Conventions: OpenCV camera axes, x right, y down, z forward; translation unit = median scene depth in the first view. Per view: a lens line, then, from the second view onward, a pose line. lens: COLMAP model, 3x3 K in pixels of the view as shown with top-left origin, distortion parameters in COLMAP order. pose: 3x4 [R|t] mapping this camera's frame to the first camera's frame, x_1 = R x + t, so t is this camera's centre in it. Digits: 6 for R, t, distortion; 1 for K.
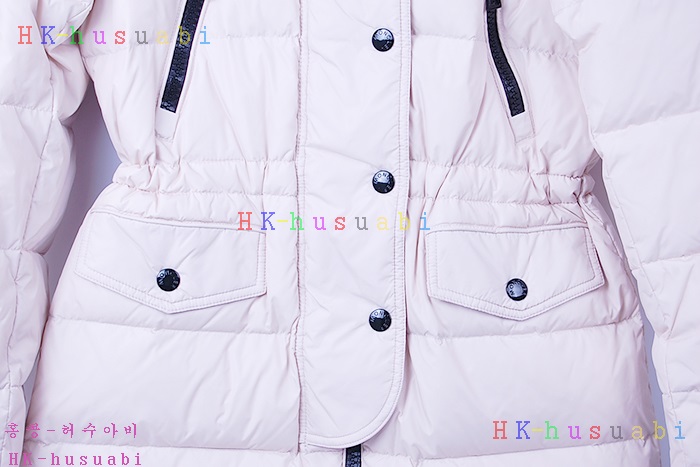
lens RADIAL K [[1648.9, 0, 350.5], [0, 1648.9, 232.6], [0, 0, 1]] dist [-0.190597, 0.000000]
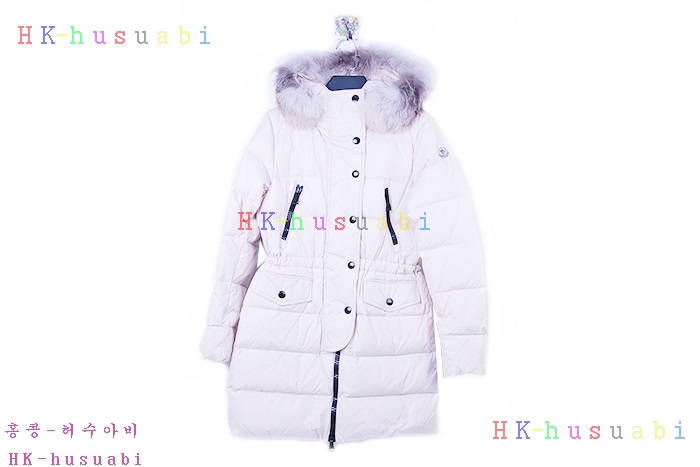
lens RADIAL K [[965.2, 0, 349.5], [0, 965.2, 233.2], [0, 0, 1]] dist [-0.032216, 0.000000]
pose [[0.992189, 0.035777, 0.119501, -0.202794], [-0.028515, 0.997673, -0.061936, 0.021894], [-0.121439, 0.058045, 0.990900, -0.799838]]
